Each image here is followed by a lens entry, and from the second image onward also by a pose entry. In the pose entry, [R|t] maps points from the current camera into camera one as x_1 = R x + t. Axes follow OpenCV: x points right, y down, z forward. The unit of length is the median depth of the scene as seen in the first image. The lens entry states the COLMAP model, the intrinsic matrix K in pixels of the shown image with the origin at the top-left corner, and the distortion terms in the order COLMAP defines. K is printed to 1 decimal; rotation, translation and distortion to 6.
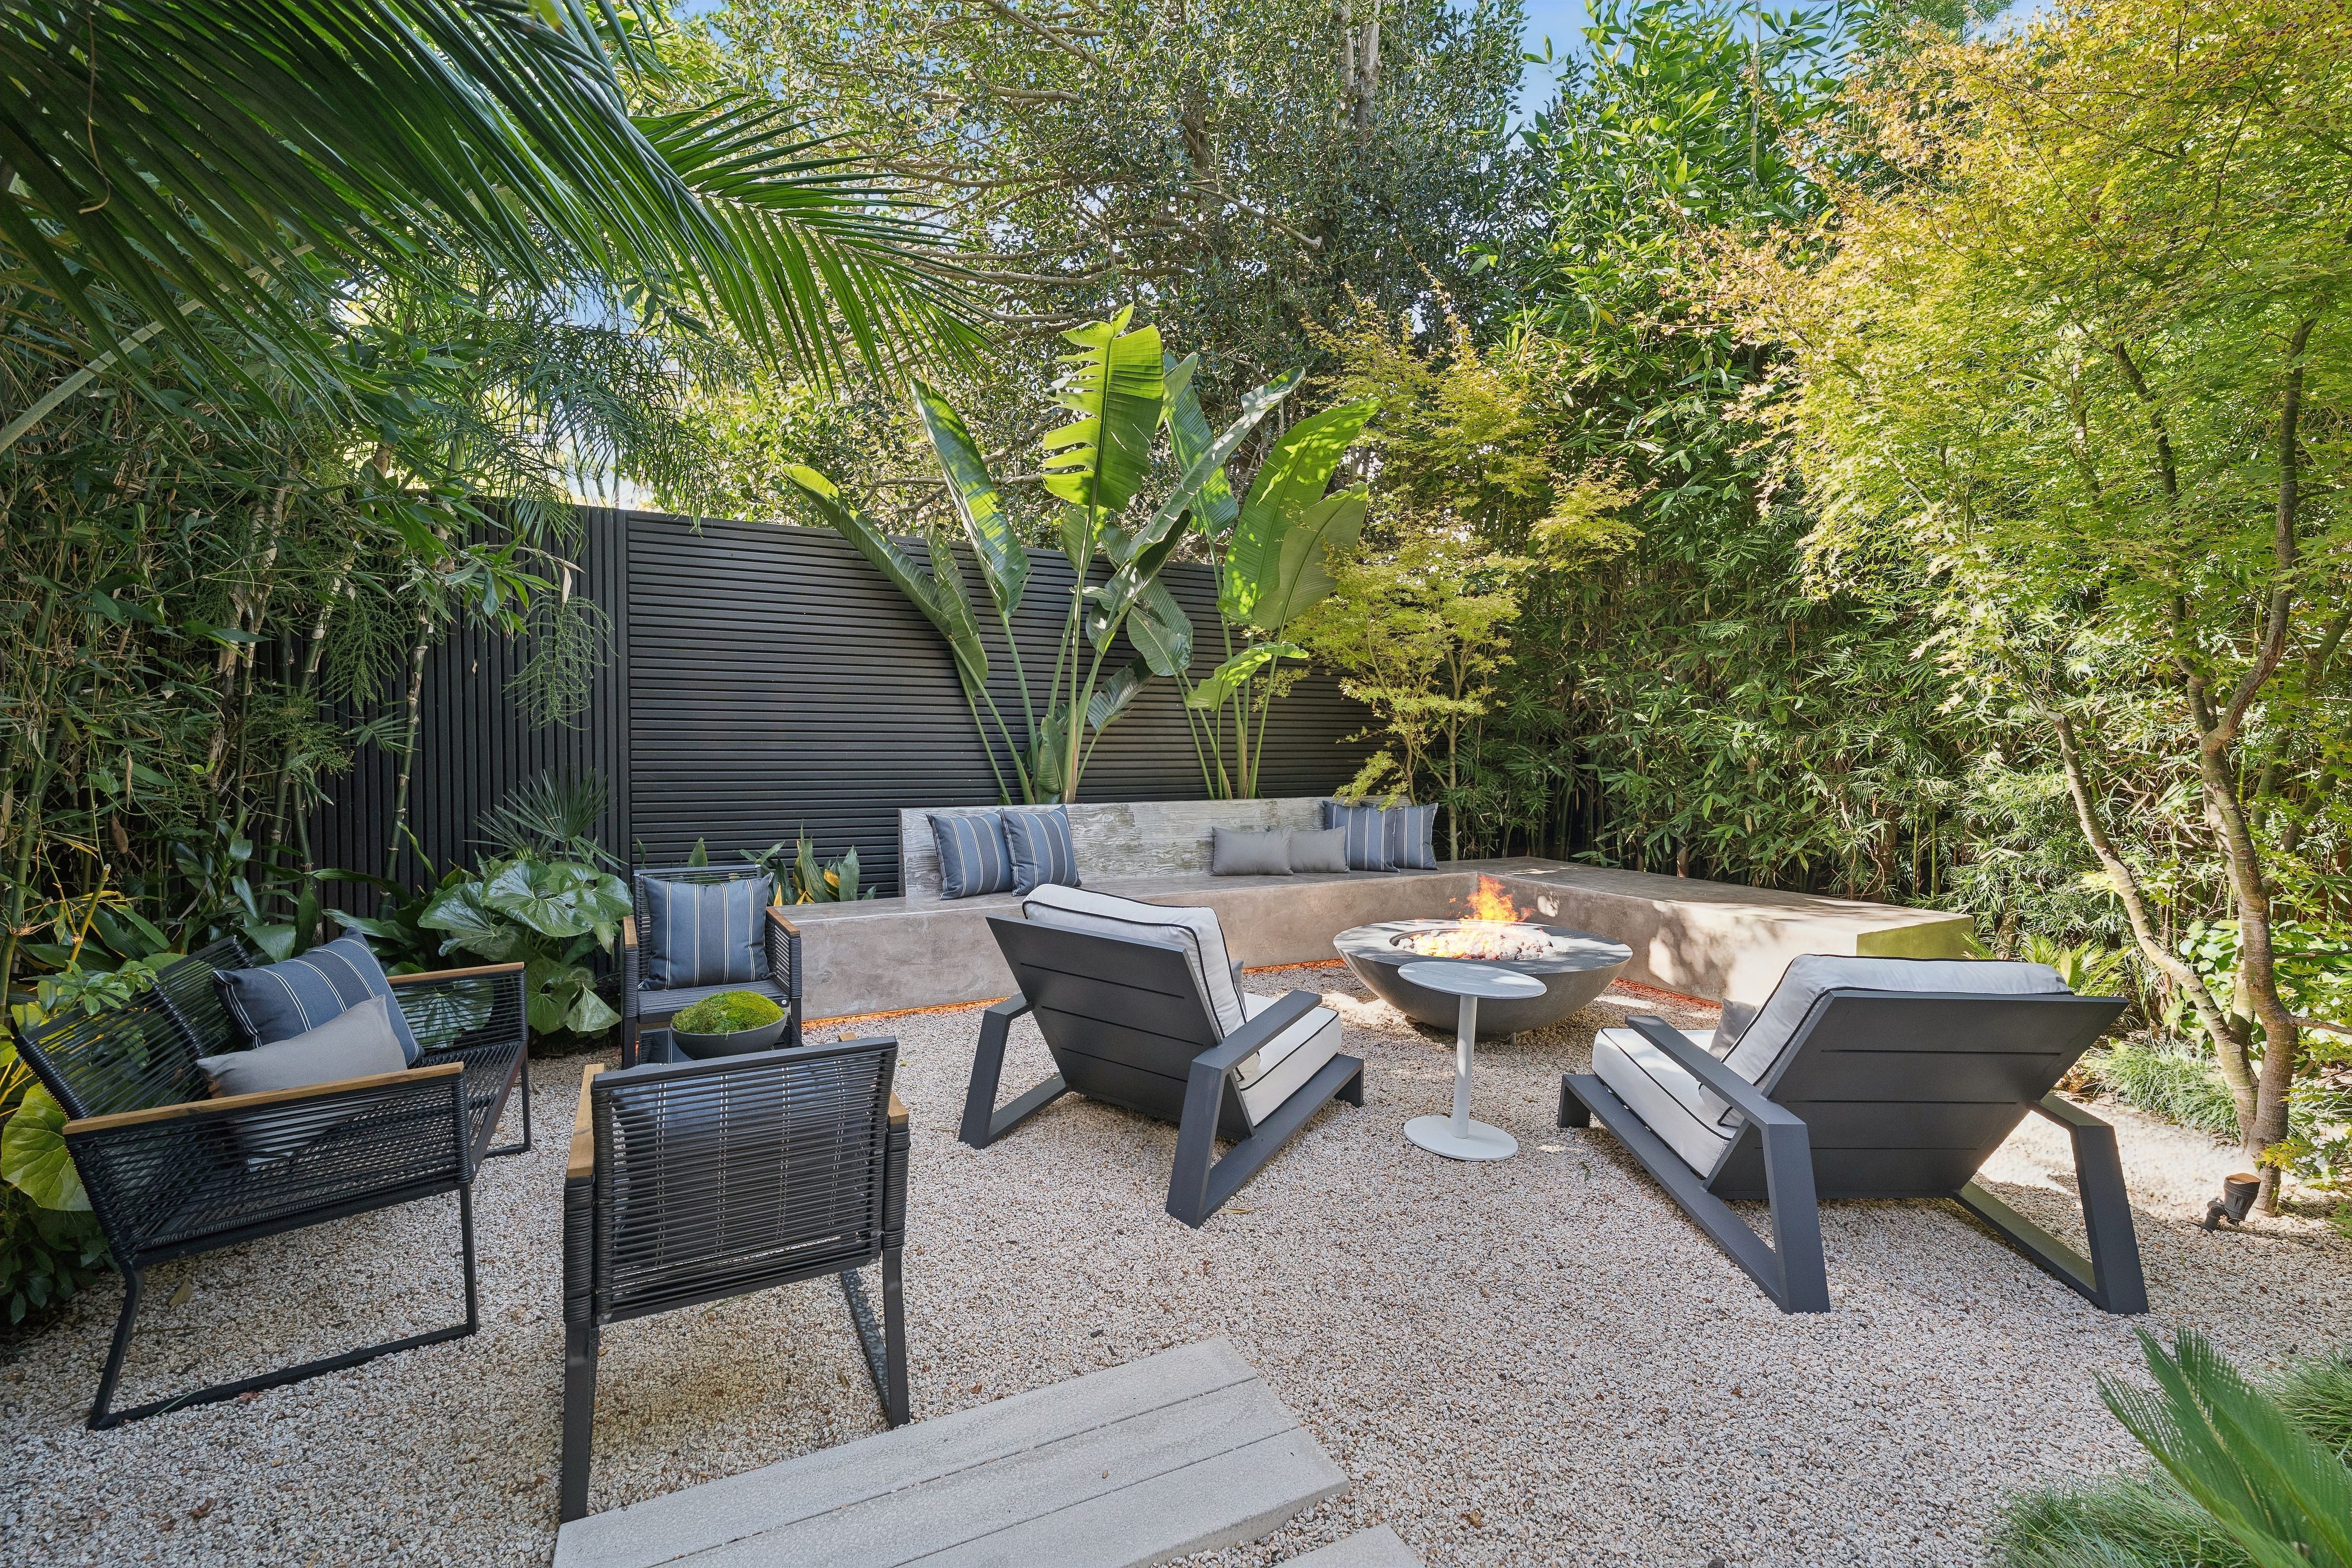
lens RADIAL K [[1016.8, 0, 1172.8], [0, 1016.8, 744.8], [0, 0, 1]] dist [-0.001108, -0.000379]
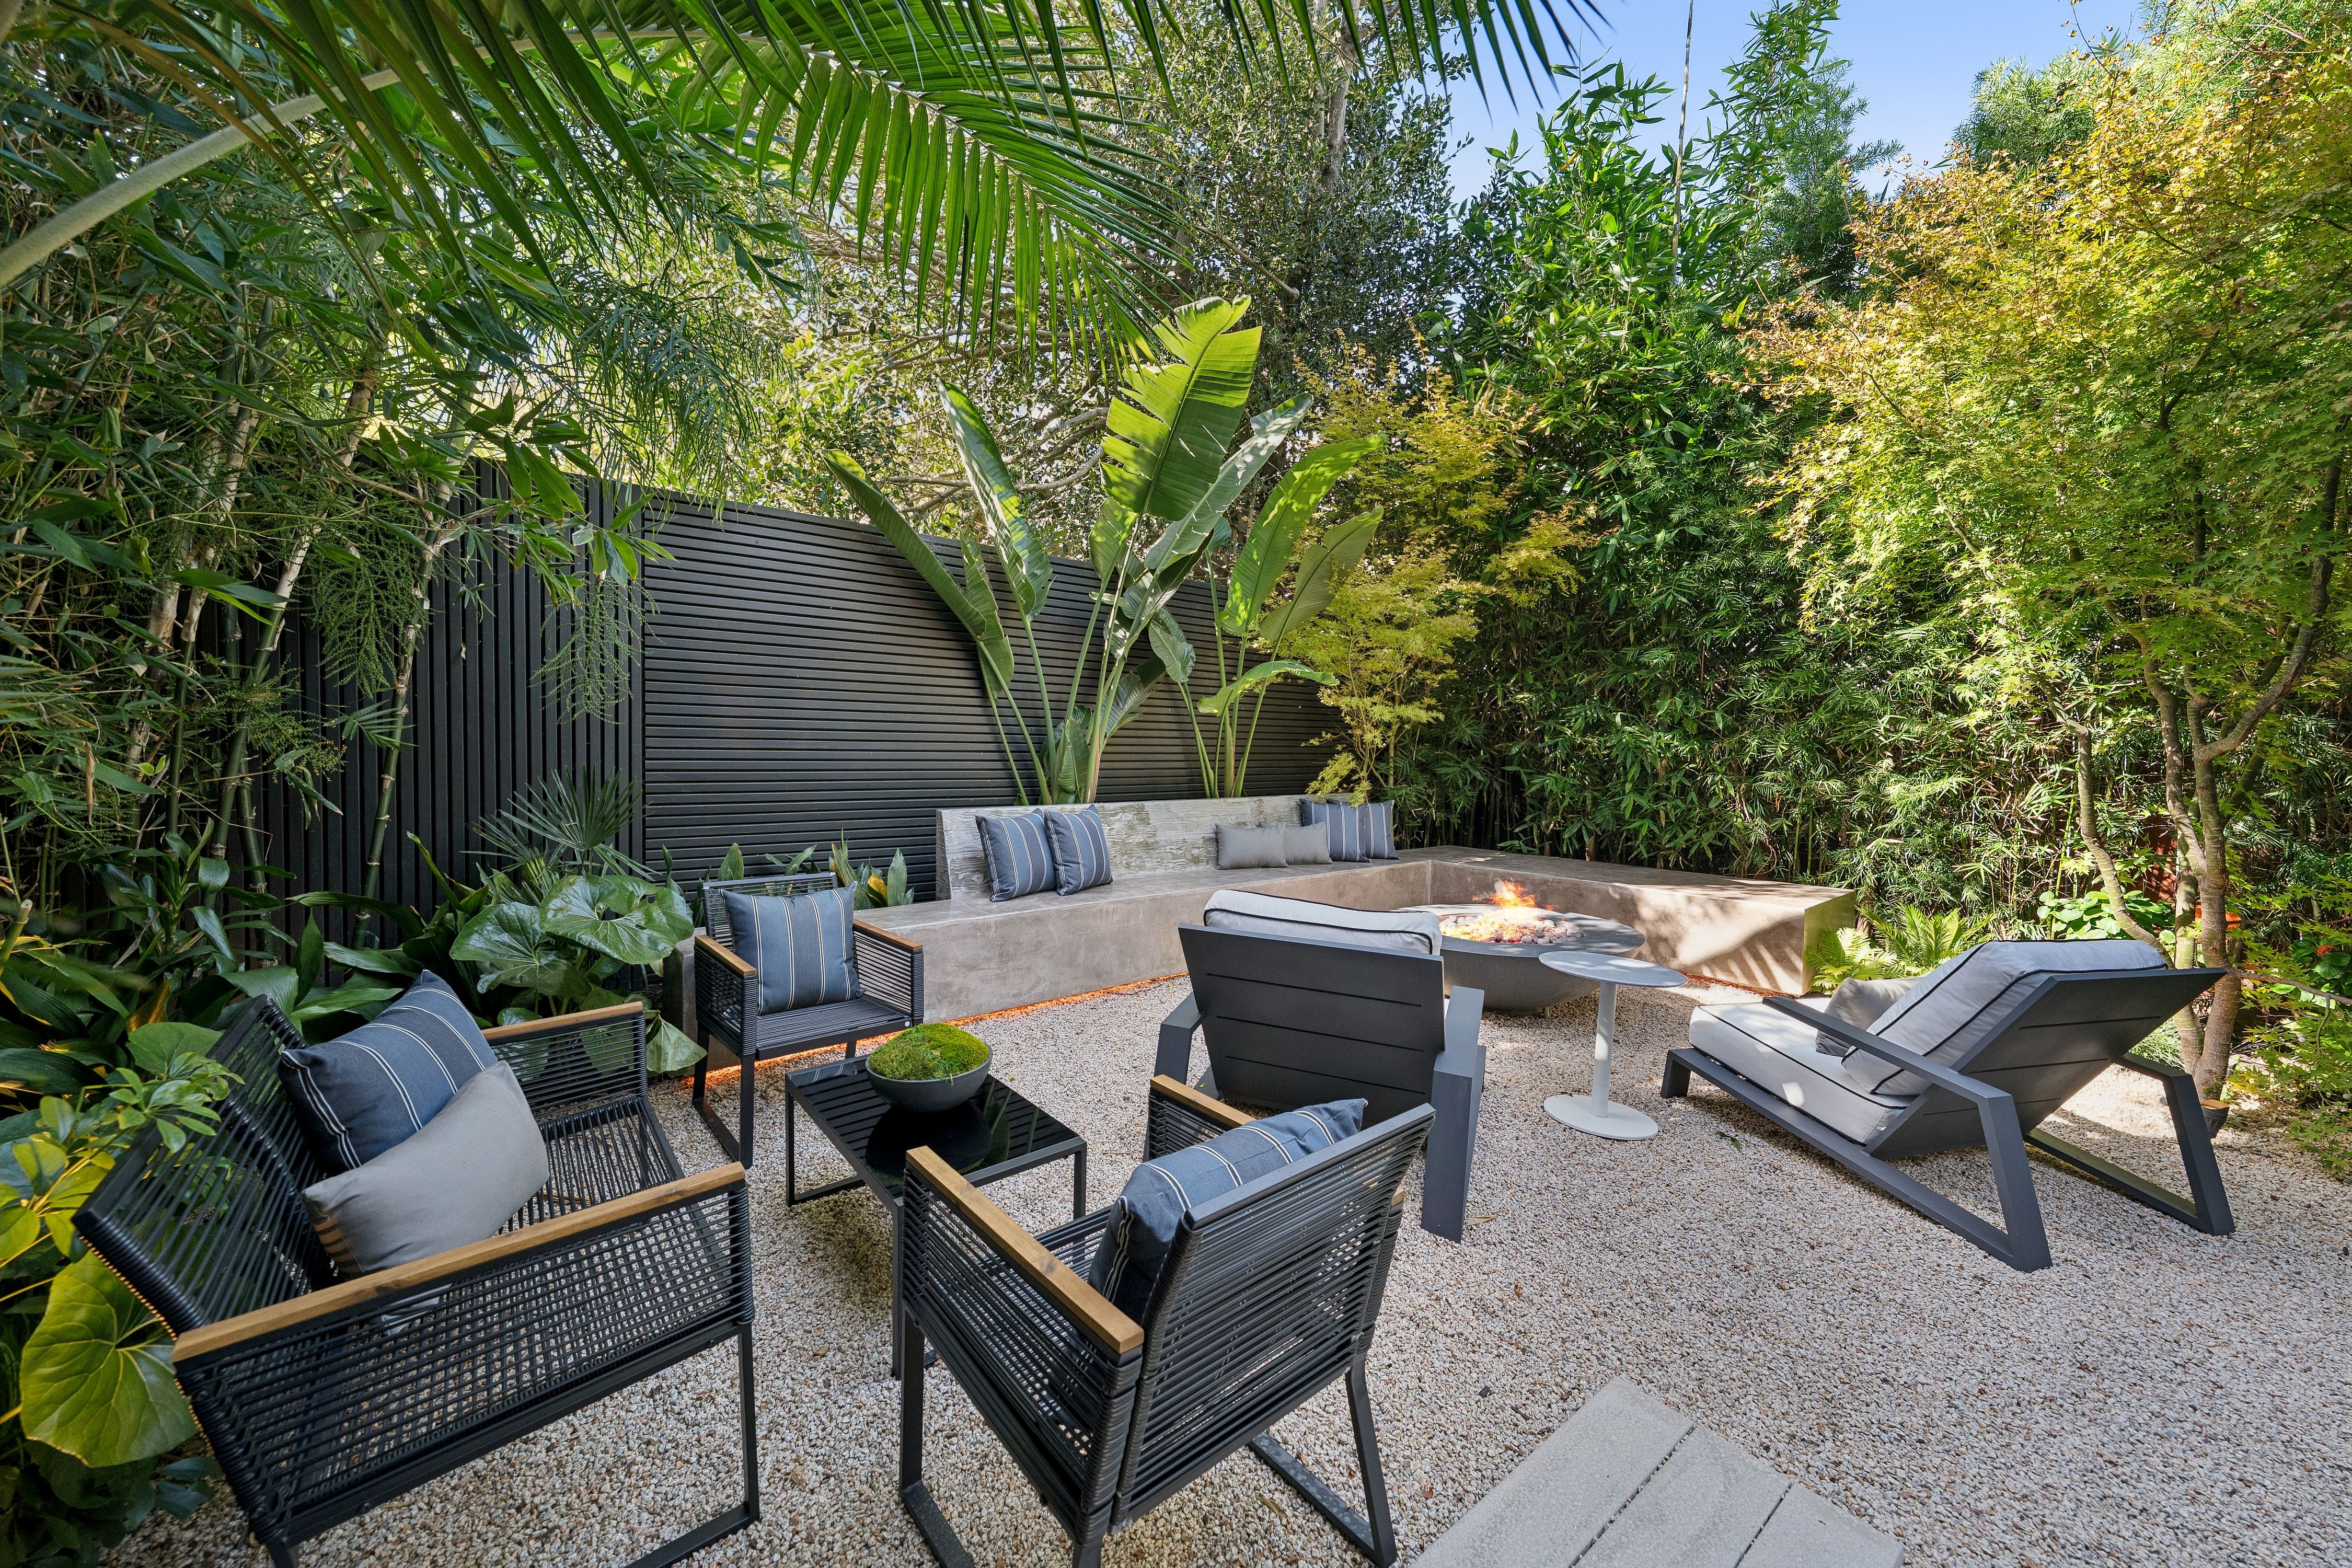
lens RADIAL K [[868.0, 0, 1176.8], [0, 868.0, 753.9], [0, 0, 1]] dist [-0.009539, 0.002006]
pose [[0.977511, 0.006337, 0.210789, -0.217471], [-0.008135, 0.999938, 0.007664, 0.000342], [-0.210727, -0.009207, 0.977502, 0.128962]]
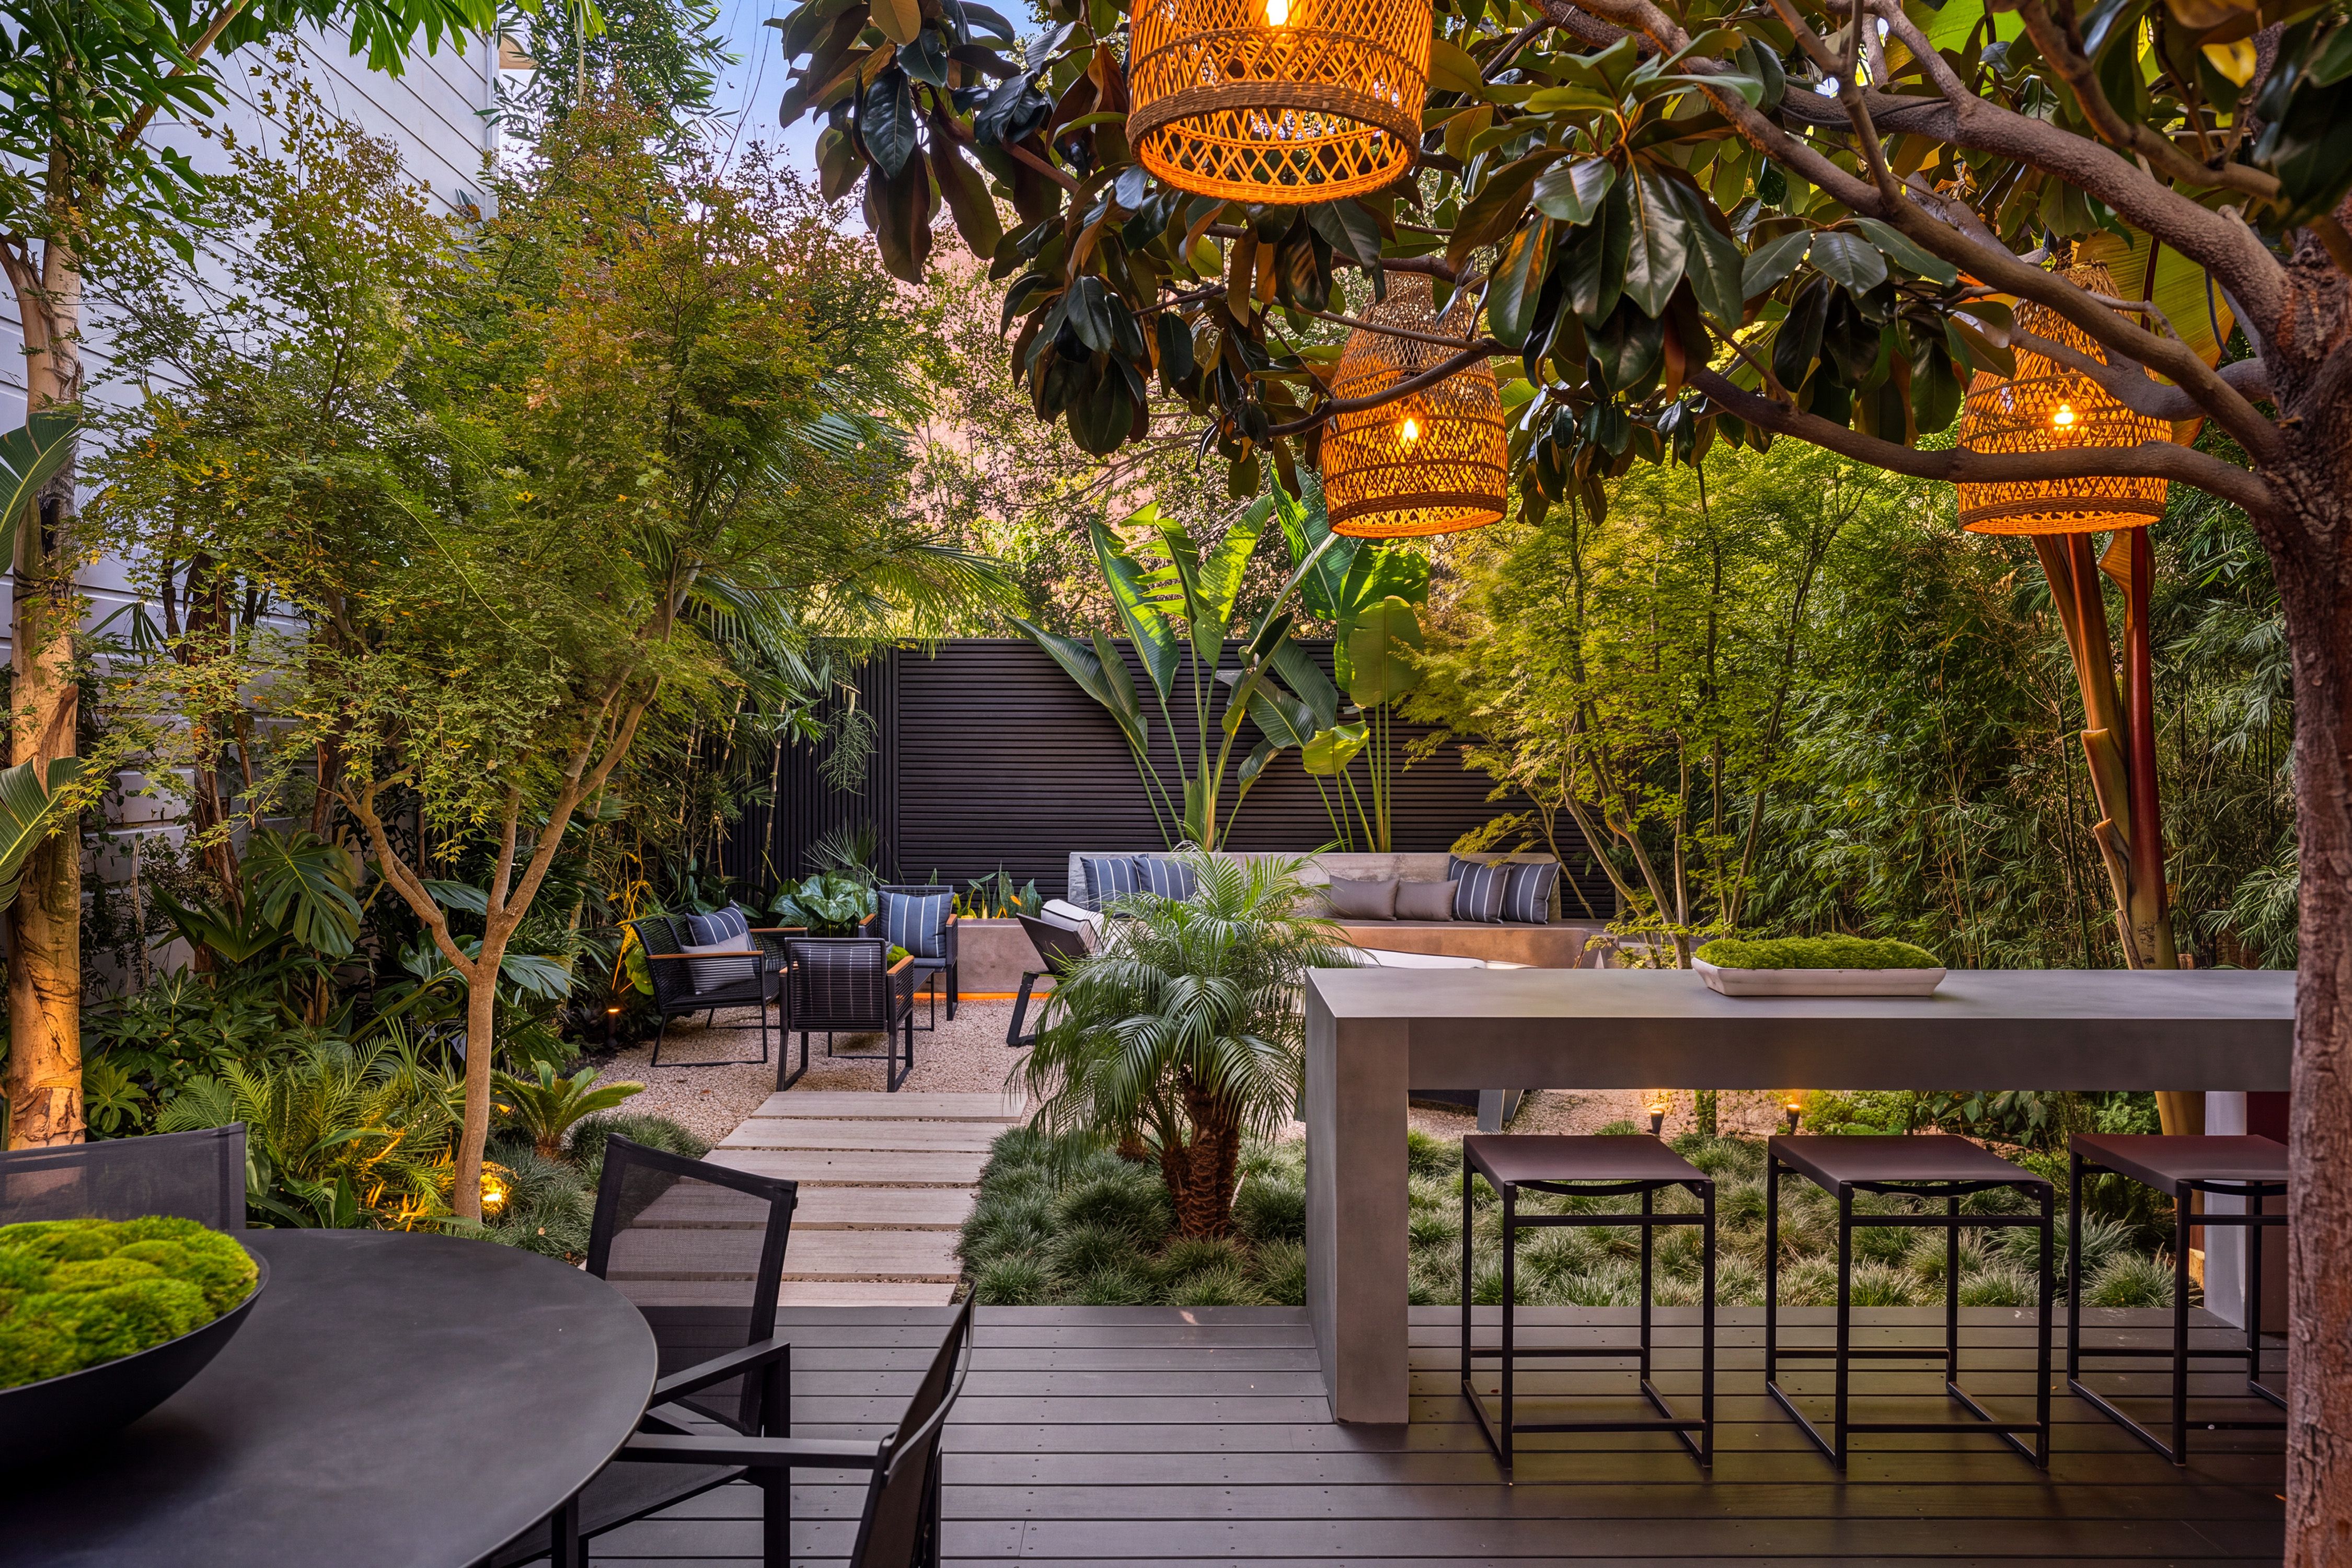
lens RADIAL K [[1620.0, 0, 1176.0], [0, 1620.0, 784.0], [0, 0, 1]] dist [-0.001273, -0.000101]
pose [[0.901944, 0.014993, -0.431594, 0.758574], [-0.004550, 0.999672, 0.025218, -0.079435], [0.431830, -0.020781, 0.901716, -0.842954]]
